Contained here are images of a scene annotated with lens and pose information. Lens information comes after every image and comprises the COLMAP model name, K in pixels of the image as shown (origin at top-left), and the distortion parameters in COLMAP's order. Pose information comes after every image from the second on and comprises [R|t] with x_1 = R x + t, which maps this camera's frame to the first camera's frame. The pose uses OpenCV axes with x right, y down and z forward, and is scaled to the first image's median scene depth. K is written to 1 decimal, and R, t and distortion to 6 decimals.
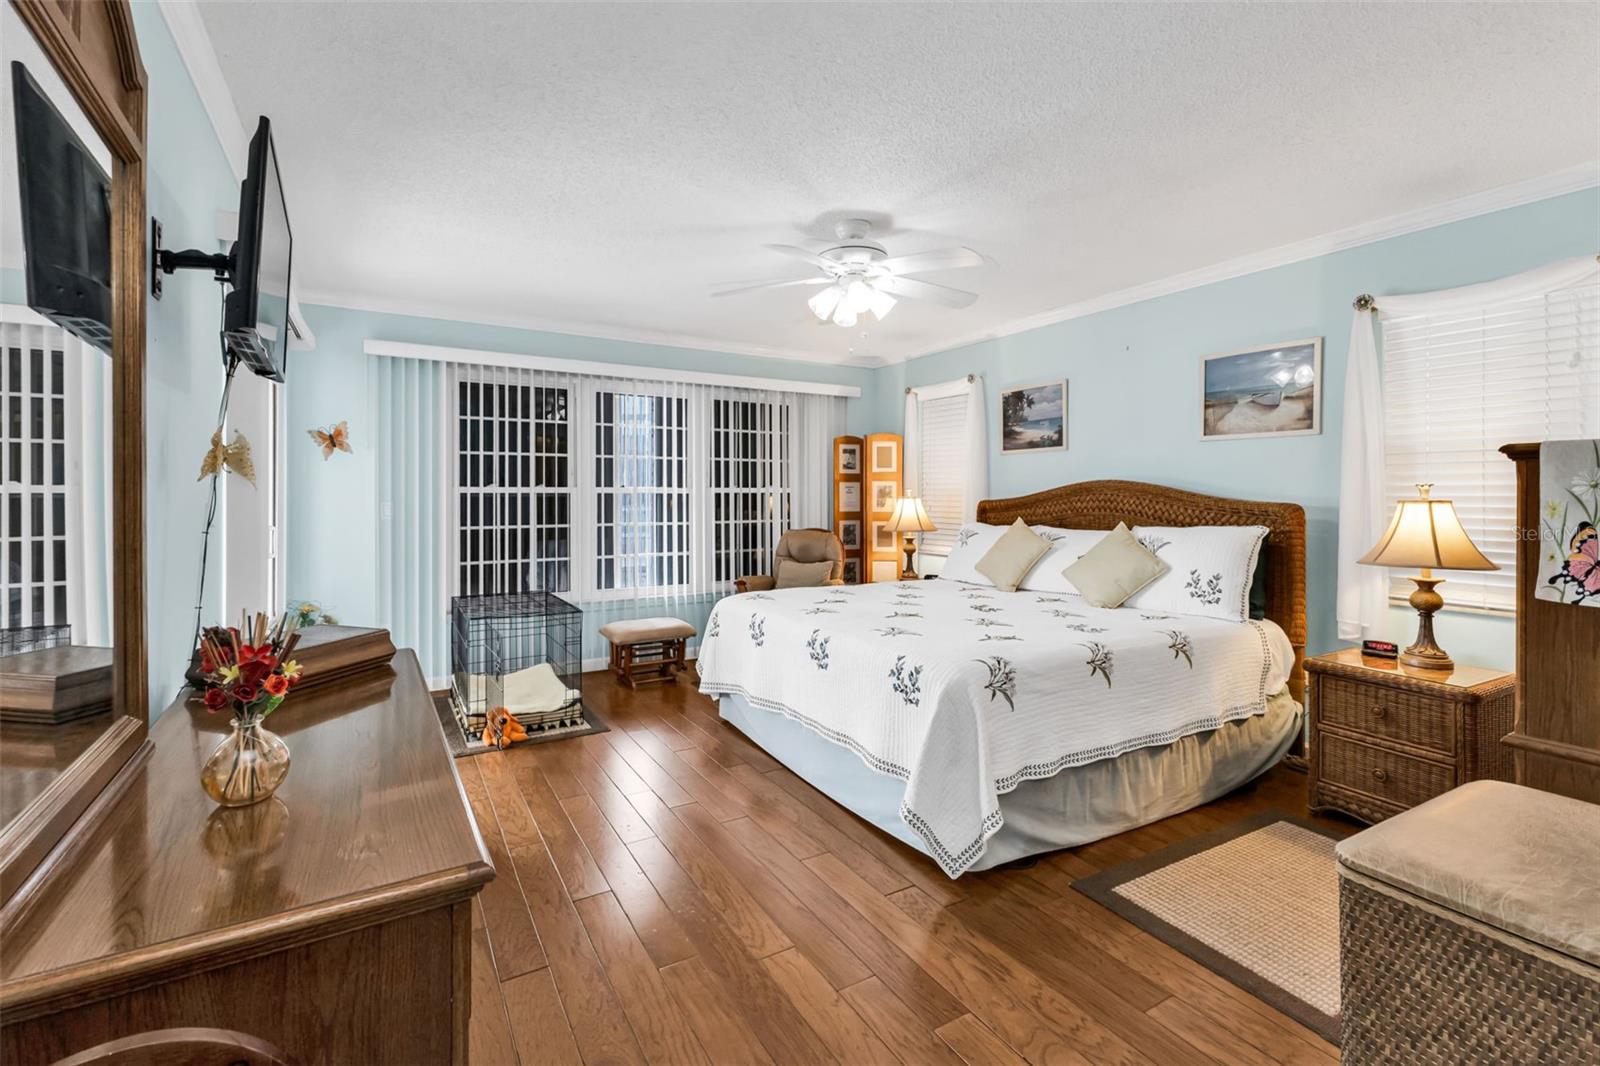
lens RADIAL K [[699.9, 0, 800.6], [0, 699.9, 497.5], [0, 0, 1]] dist [0.006273, -0.000167]
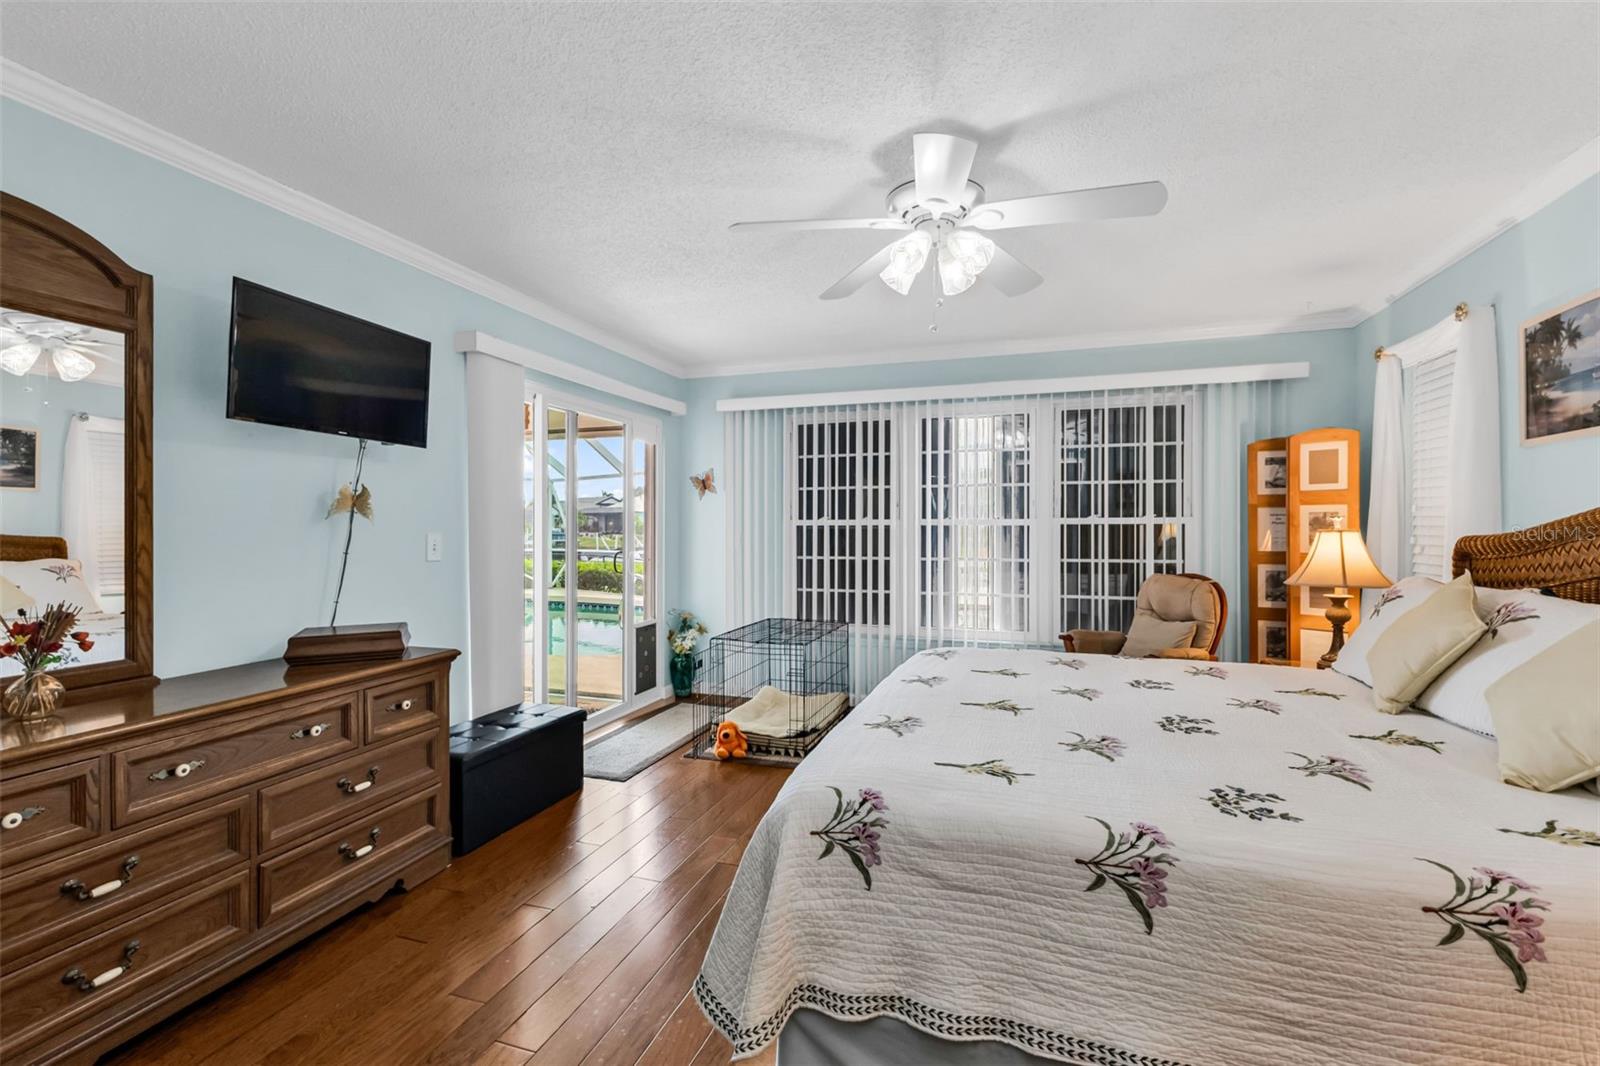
lens RADIAL K [[699.9, 0, 794.4], [0, 699.9, 527.1], [0, 0, 1]] dist [0.006273, -0.000167]
pose [[0.651235, -0.001375, -0.758875, 0.388731], [0.000076, 0.999998, -0.001746, -0.002686], [0.758876, 0.001080, 0.651234, 0.303877]]
